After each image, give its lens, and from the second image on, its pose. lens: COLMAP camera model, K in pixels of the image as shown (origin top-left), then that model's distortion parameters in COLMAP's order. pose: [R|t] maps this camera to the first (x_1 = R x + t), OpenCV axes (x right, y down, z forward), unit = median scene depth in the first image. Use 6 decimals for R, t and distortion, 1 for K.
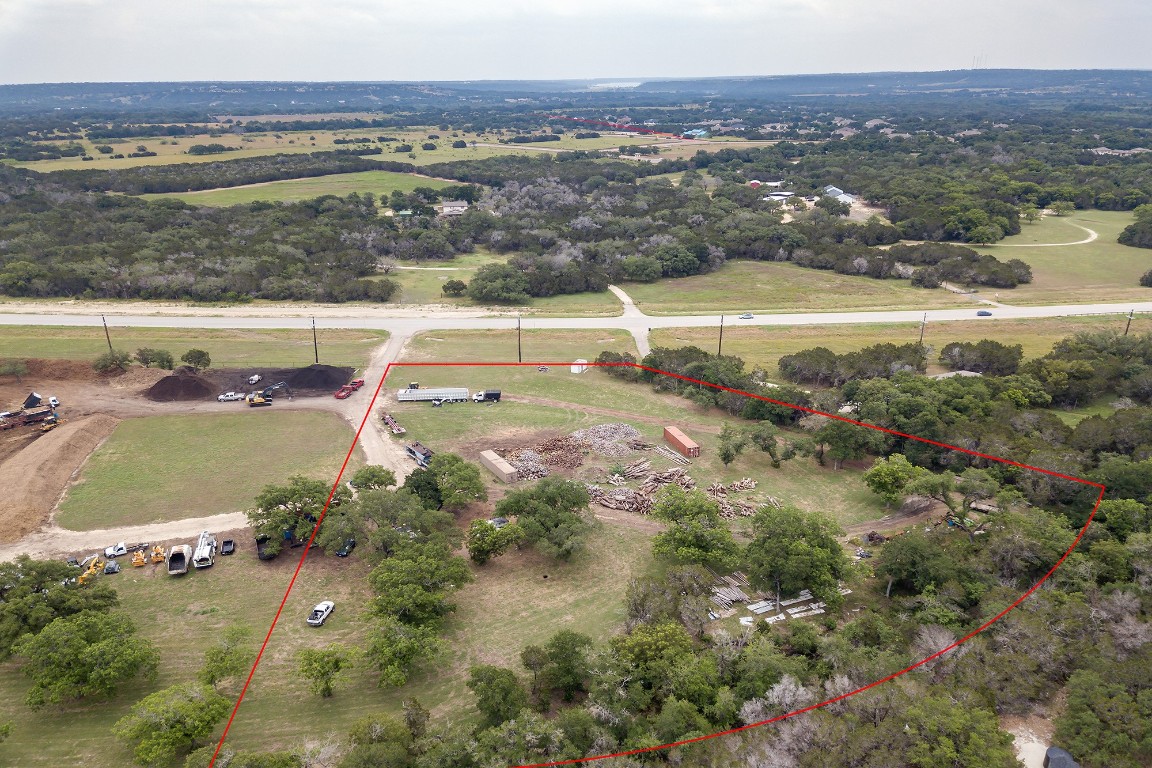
lens RADIAL K [[890.8, 0, 576.0], [0, 890.8, 384.0], [0, 0, 1]] dist [0.038112, -0.041163]
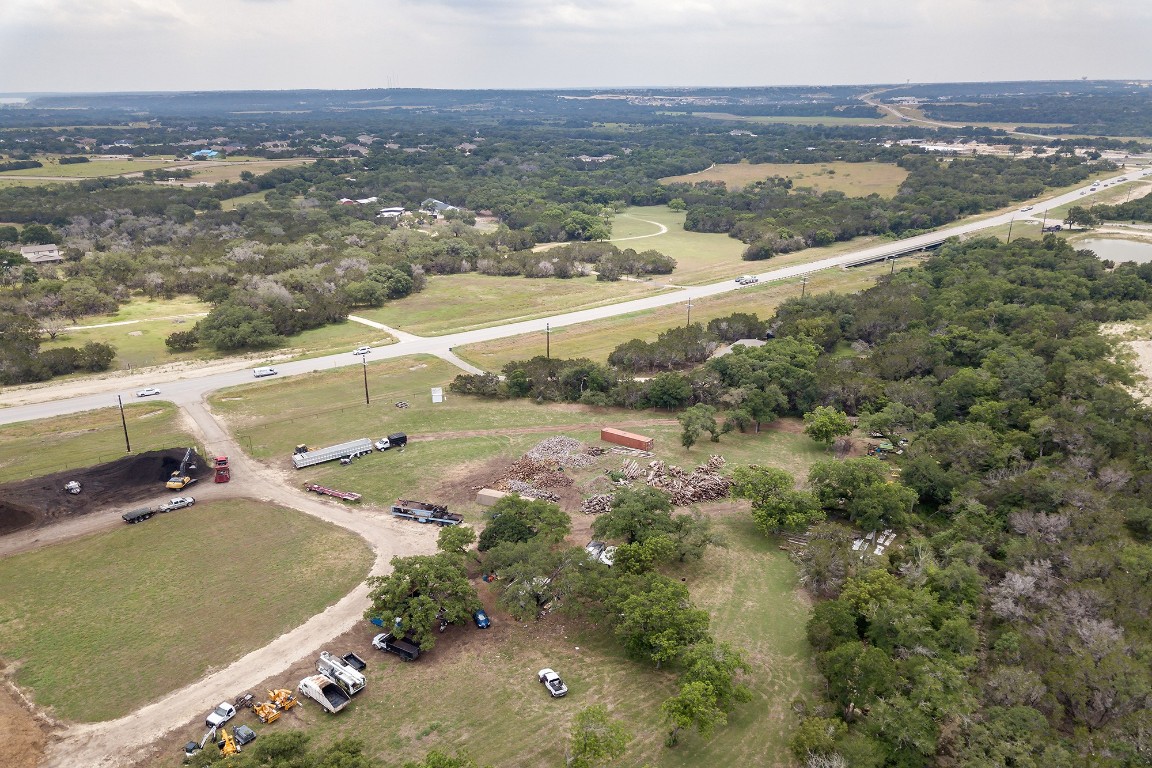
lens RADIAL K [[890.8, 0, 576.0], [0, 890.8, 384.0], [0, 0, 1]] dist [0.038112, -0.041163]
pose [[0.821897, -0.174790, 0.542157, -0.315348], [0.184209, 0.982176, 0.037396, -0.032263], [-0.539030, 0.069135, 0.839445, 0.089928]]
